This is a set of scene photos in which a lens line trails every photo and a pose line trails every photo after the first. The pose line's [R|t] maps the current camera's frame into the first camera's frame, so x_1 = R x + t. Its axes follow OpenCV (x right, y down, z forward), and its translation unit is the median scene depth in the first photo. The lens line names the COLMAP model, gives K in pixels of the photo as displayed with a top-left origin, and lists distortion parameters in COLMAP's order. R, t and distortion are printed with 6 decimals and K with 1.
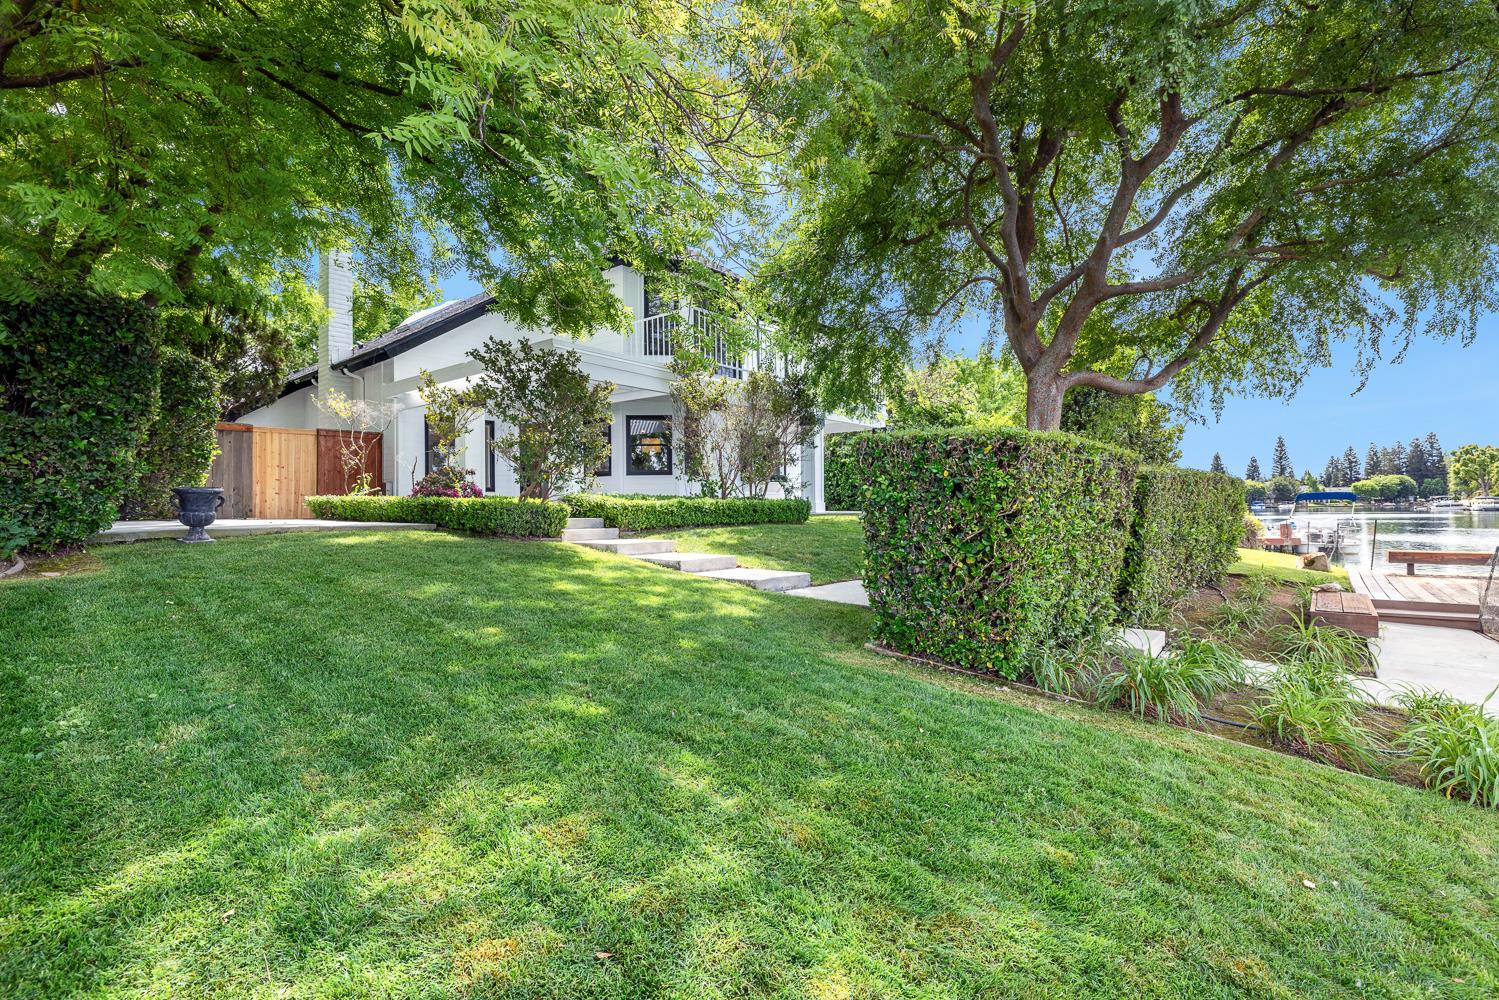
lens RADIAL K [[714.2, 0, 749.1], [0, 714.2, 500.9], [0, 0, 1]] dist [-0.000316, 0.000004]
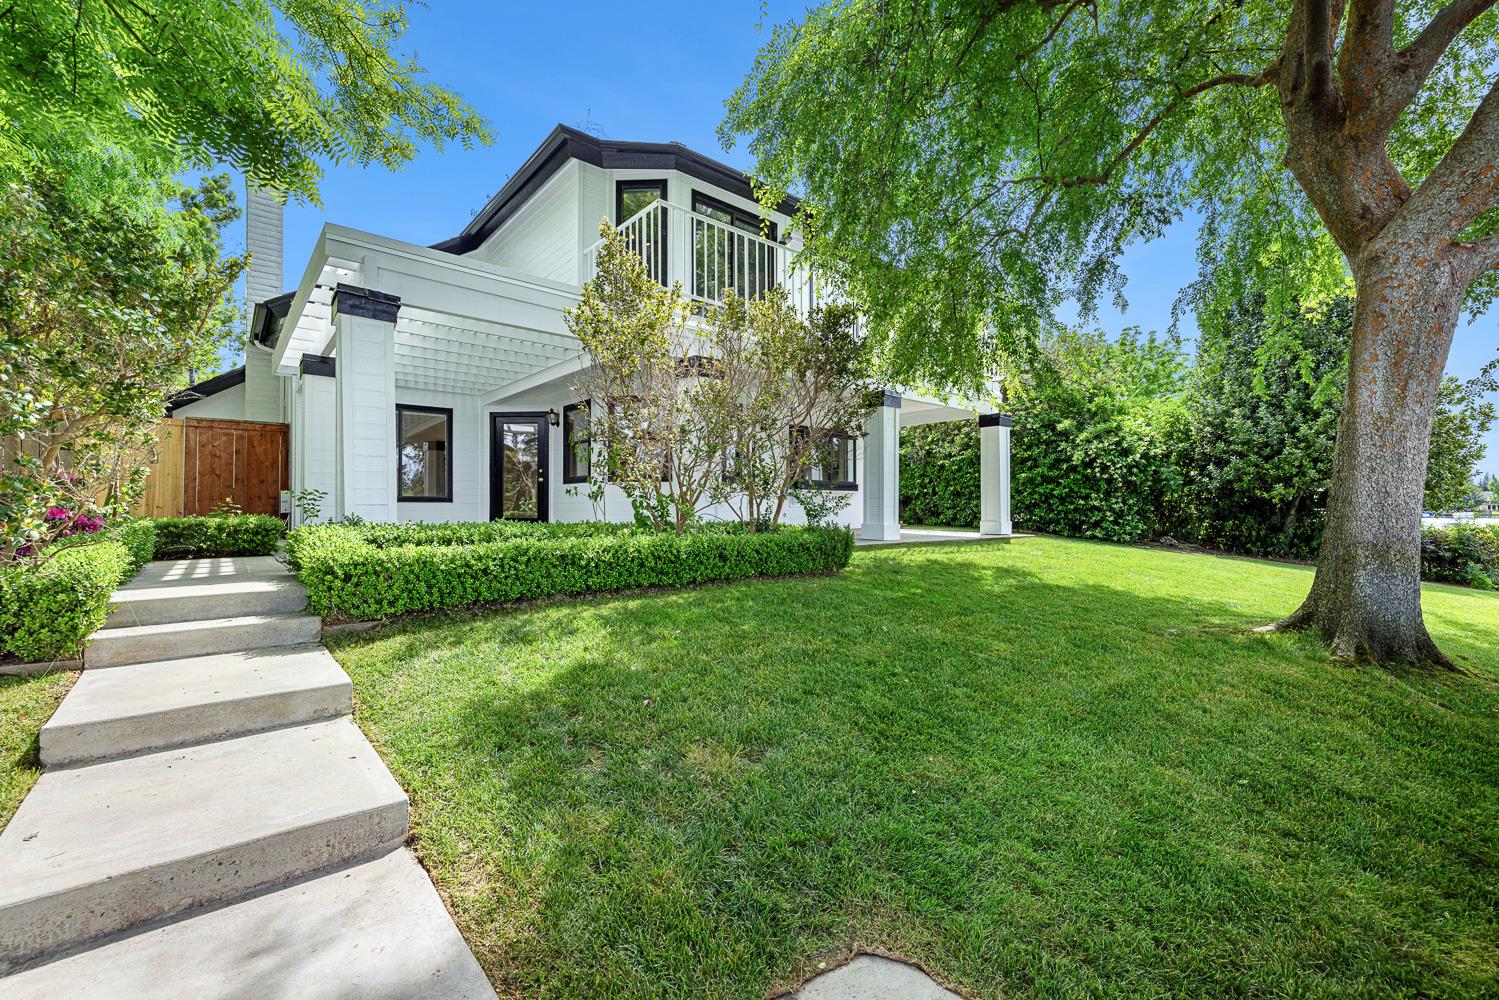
lens RADIAL K [[637.2, 0, 749.5], [0, 637.2, 507.3], [0, 0, 1]] dist [0.000042, -0.000127]
pose [[0.983155, 0.012456, -0.182349, 0.081754], [-0.010604, 0.999882, 0.011125, -0.020011], [0.182466, -0.009004, 0.983171, 0.423552]]
